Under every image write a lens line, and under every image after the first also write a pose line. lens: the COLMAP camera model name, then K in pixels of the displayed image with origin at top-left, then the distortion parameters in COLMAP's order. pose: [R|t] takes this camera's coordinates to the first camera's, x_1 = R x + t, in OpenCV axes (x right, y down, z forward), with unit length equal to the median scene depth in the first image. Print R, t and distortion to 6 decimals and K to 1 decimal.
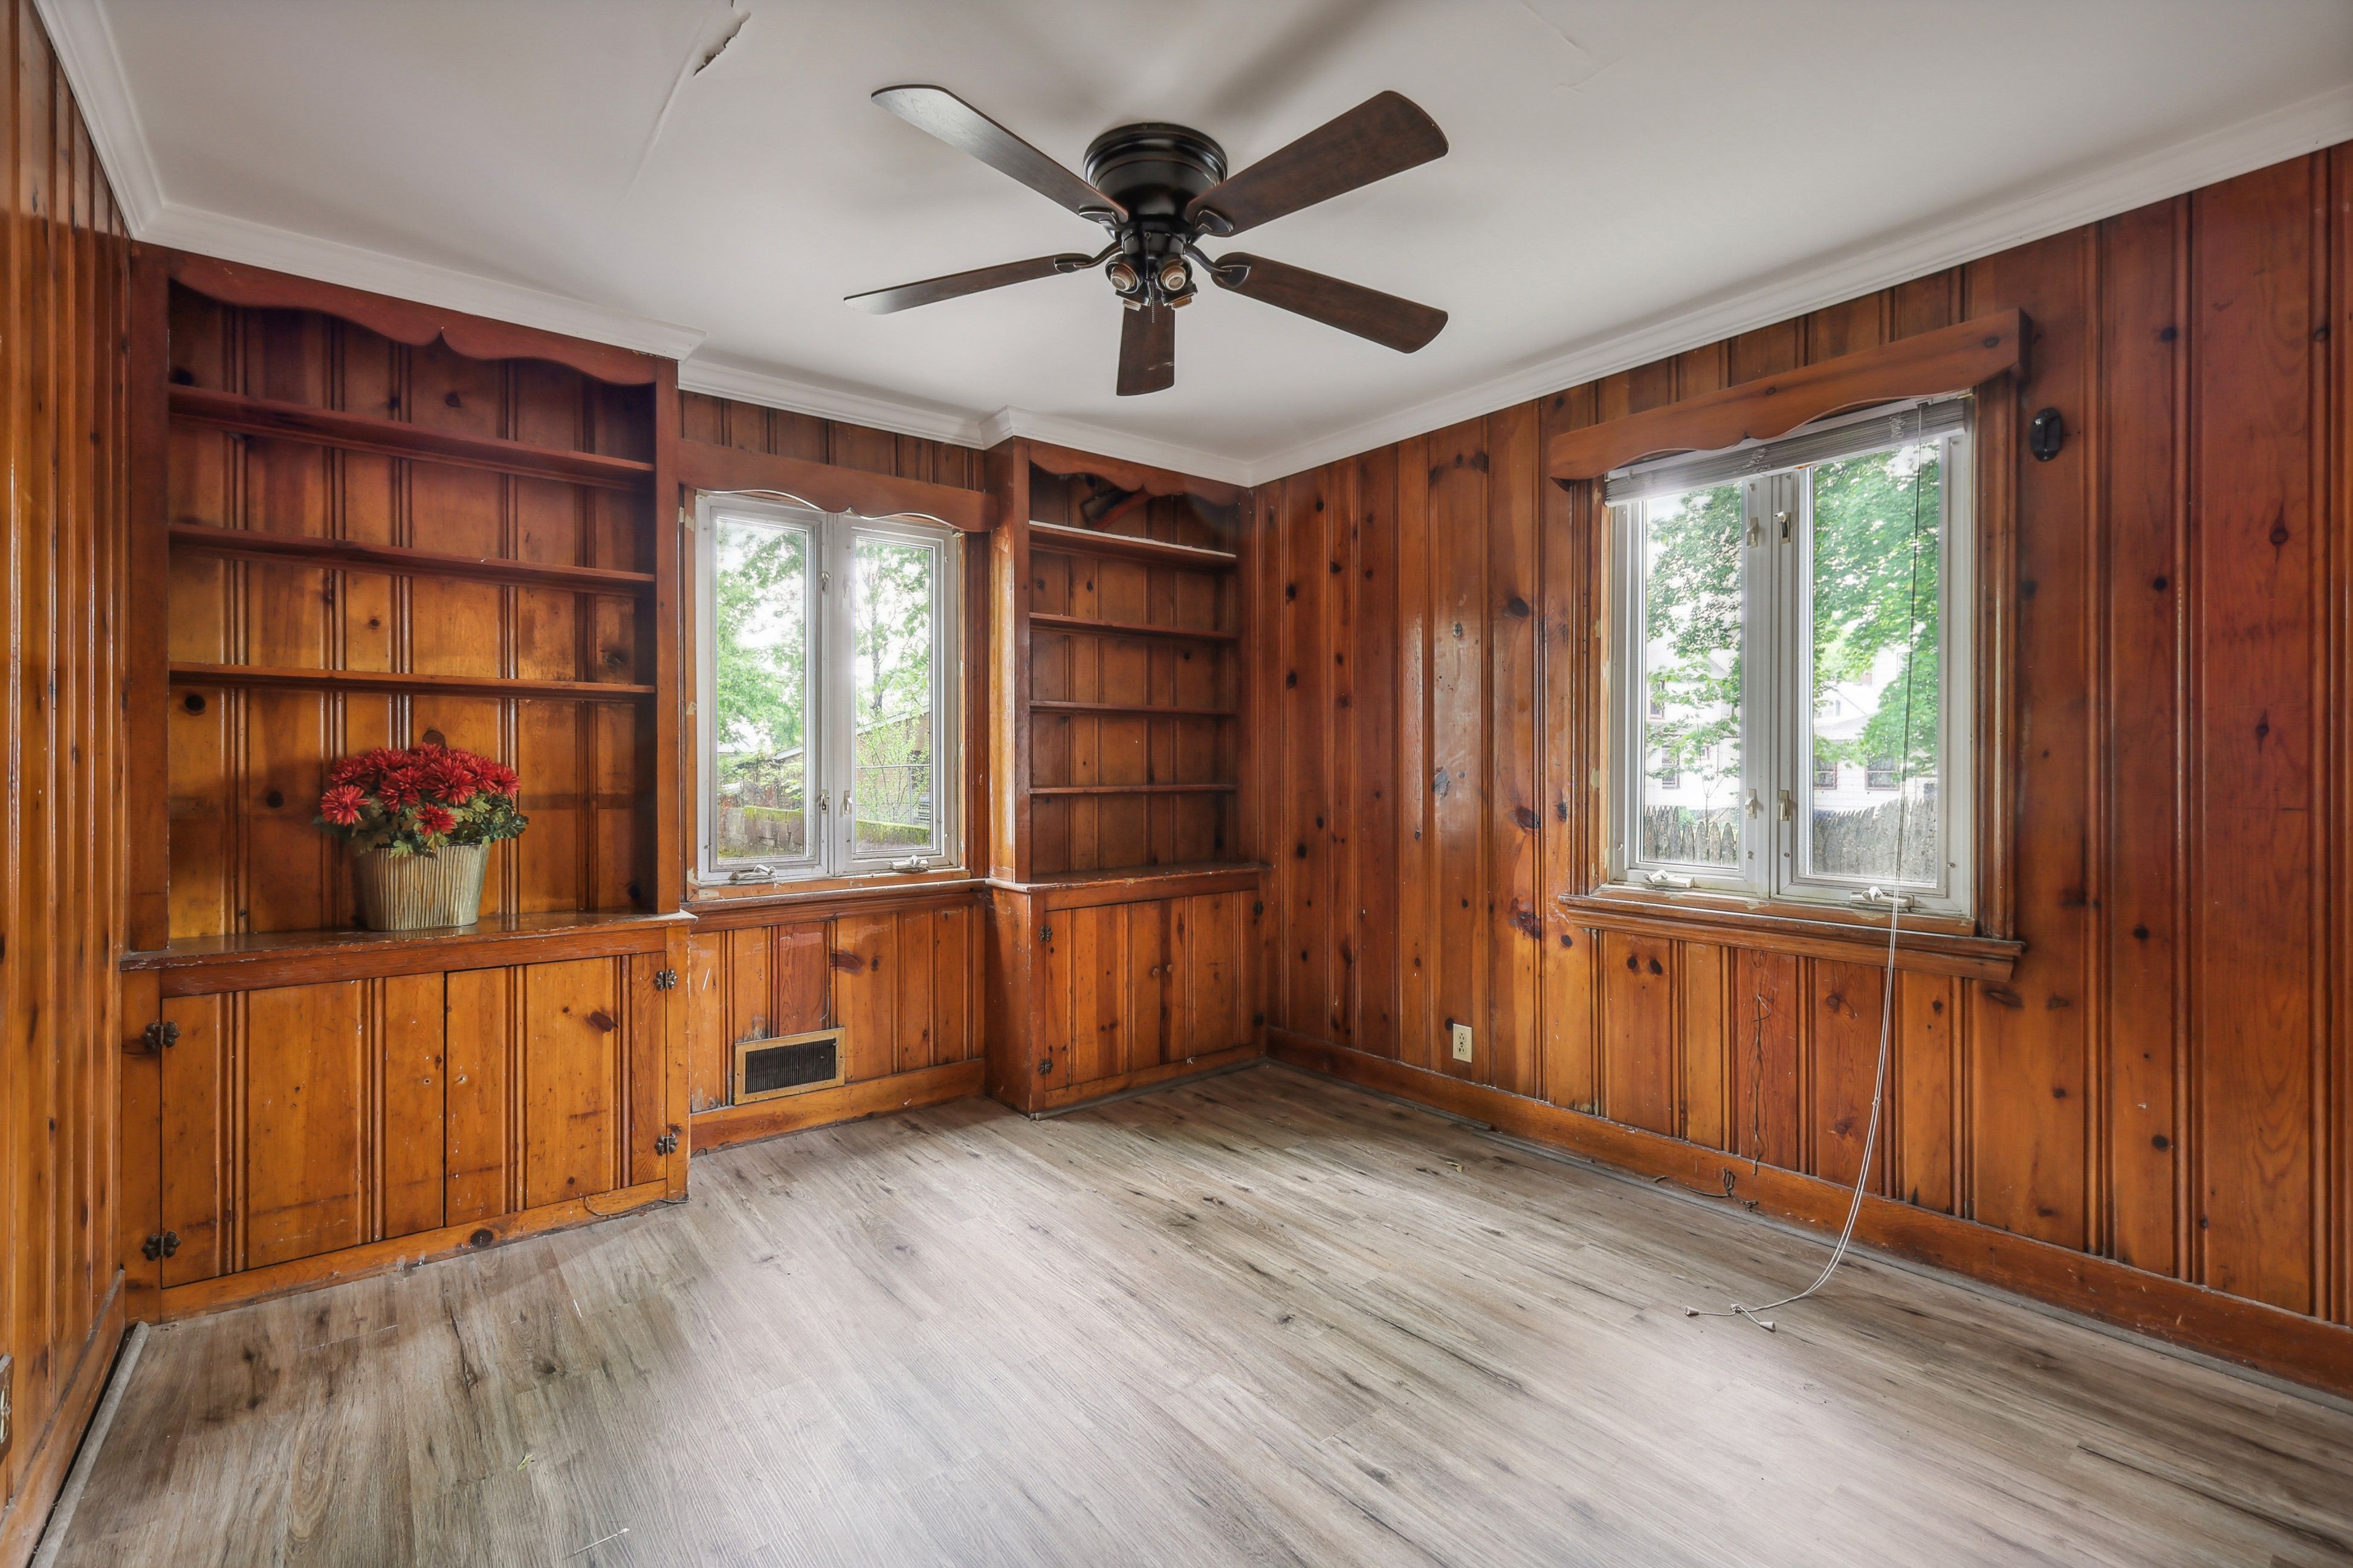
lens RADIAL K [[1032.3, 0, 1175.7], [0, 1032.3, 771.7], [0, 0, 1]] dist [-0.000833, 0.000648]
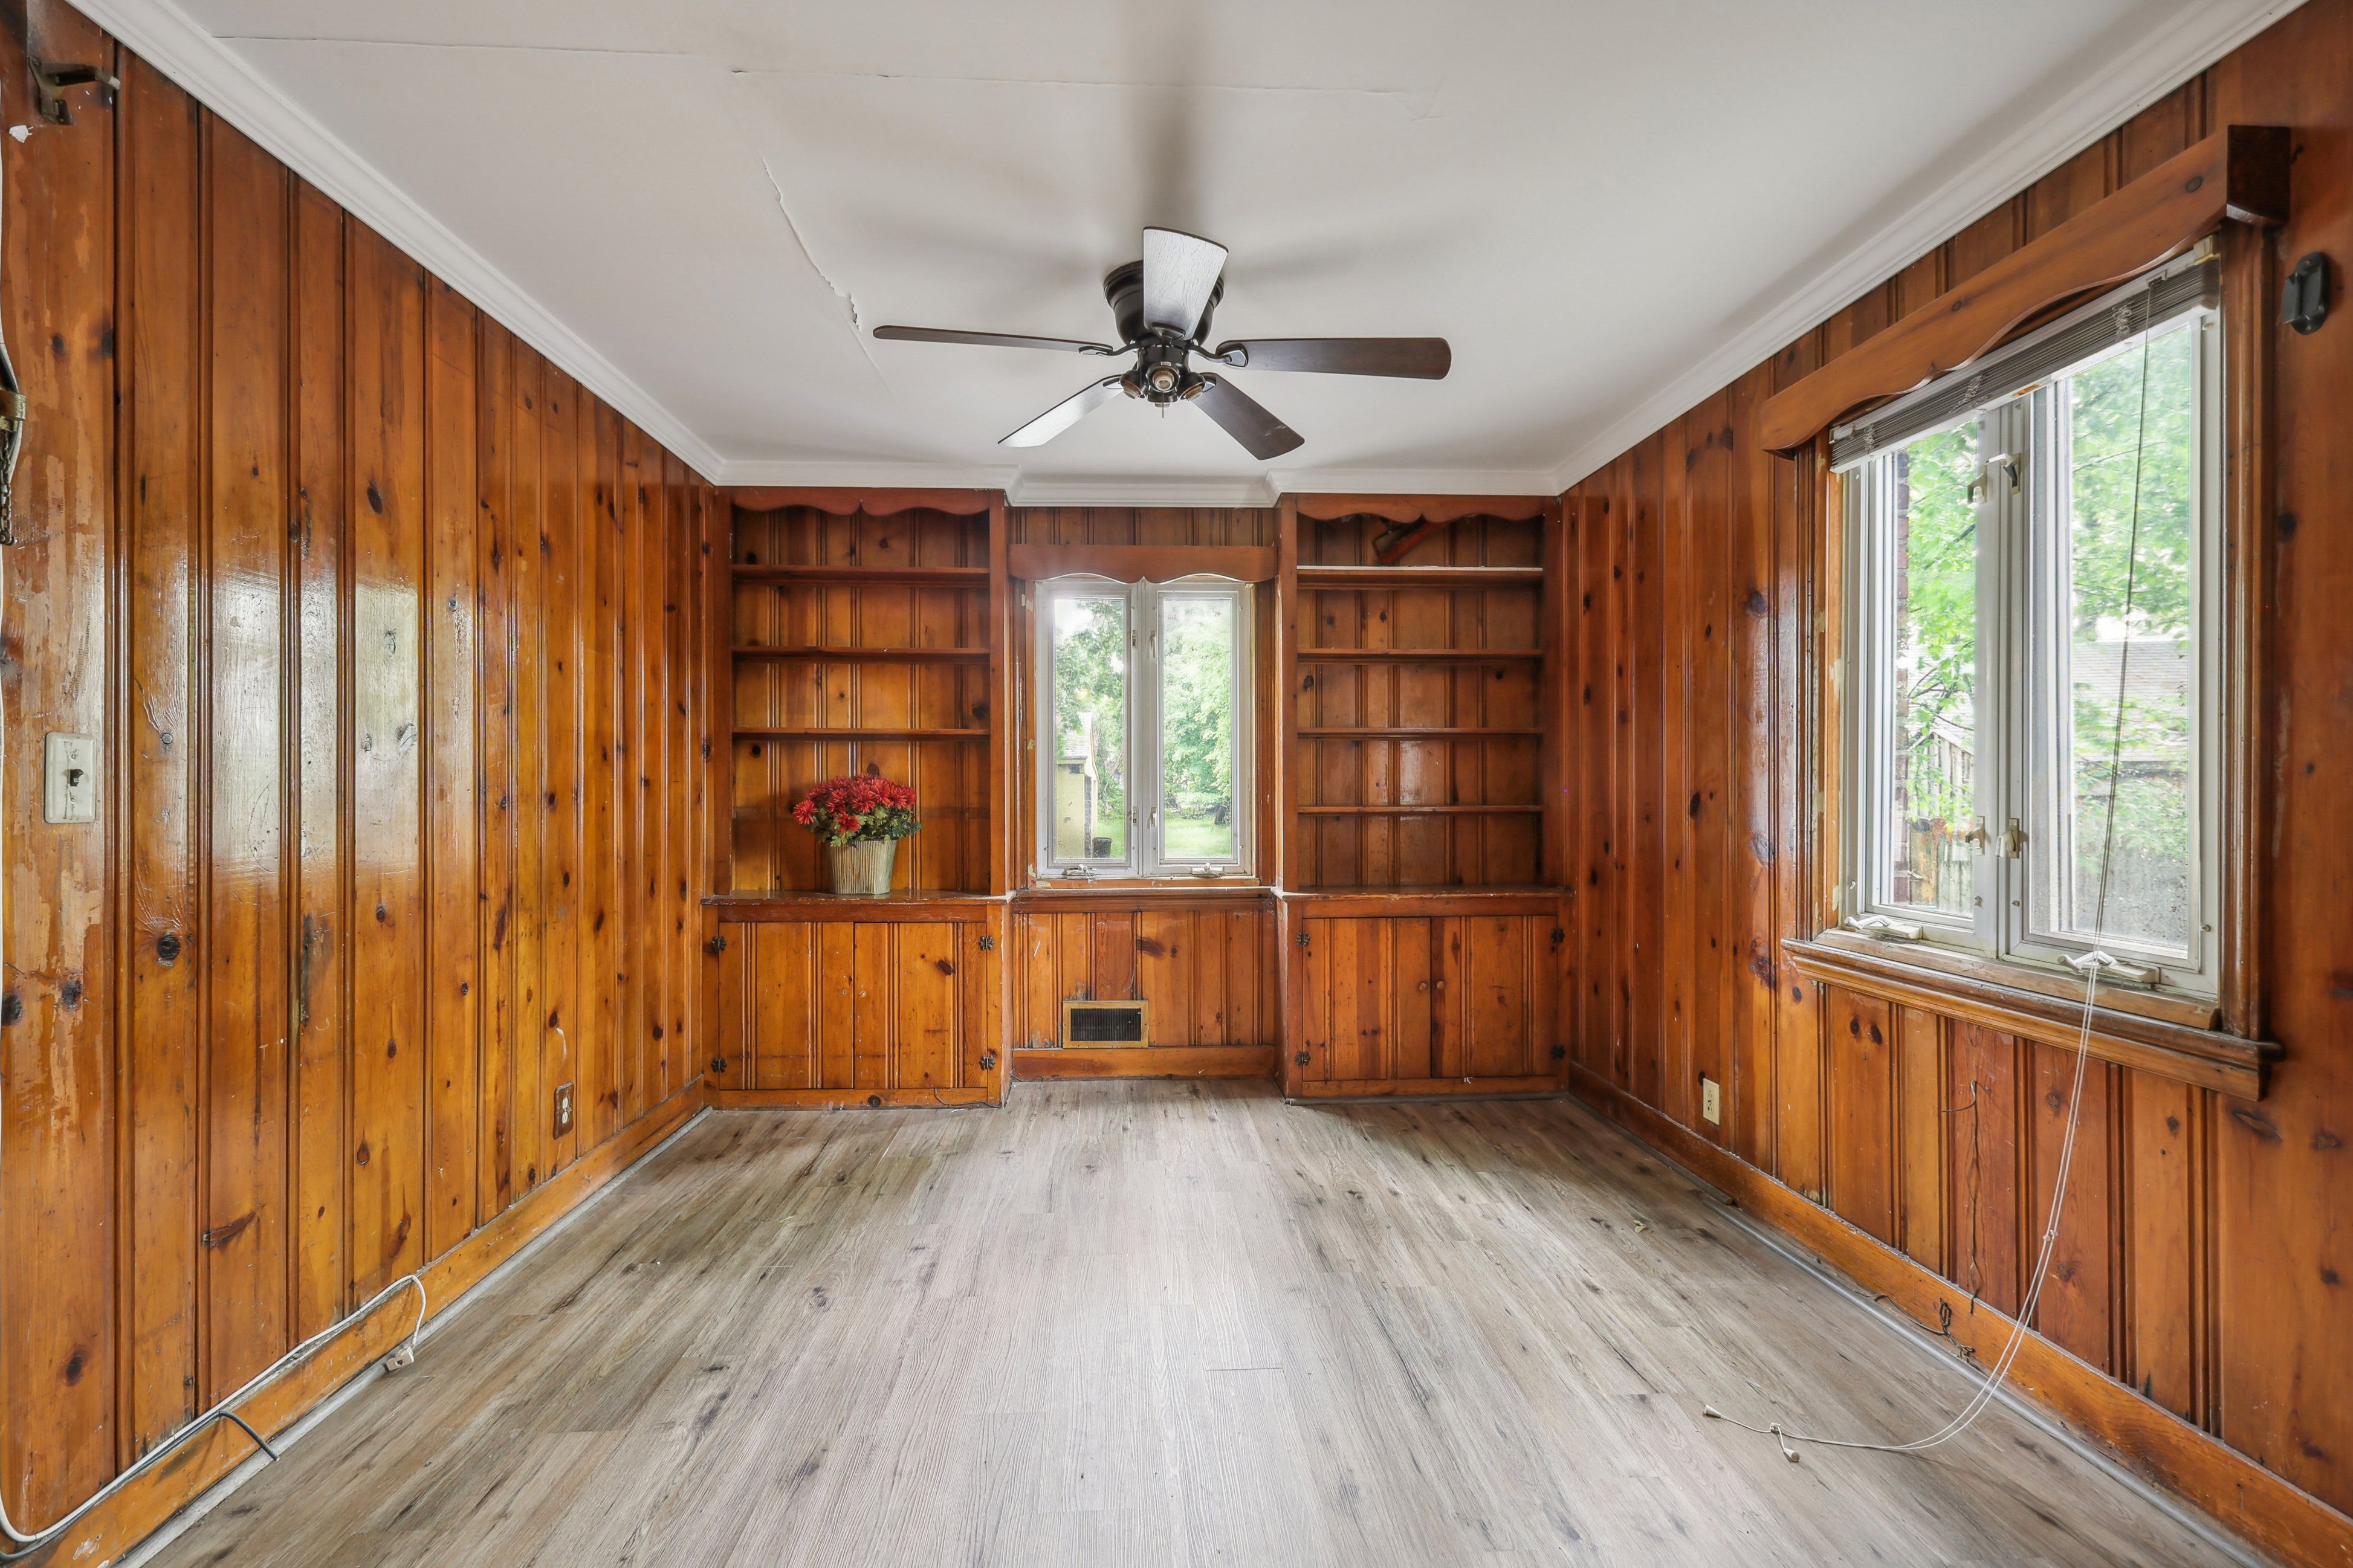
lens RADIAL K [[1032.3, 0, 1170.0], [0, 1032.3, 791.4], [0, 0, 1]] dist [-0.000833, 0.000648]
pose [[0.815915, 0.001070, -0.578171, 0.502601], [-0.001062, 0.999999, 0.000352, -0.001401], [0.578171, 0.000327, 0.815916, 0.018048]]
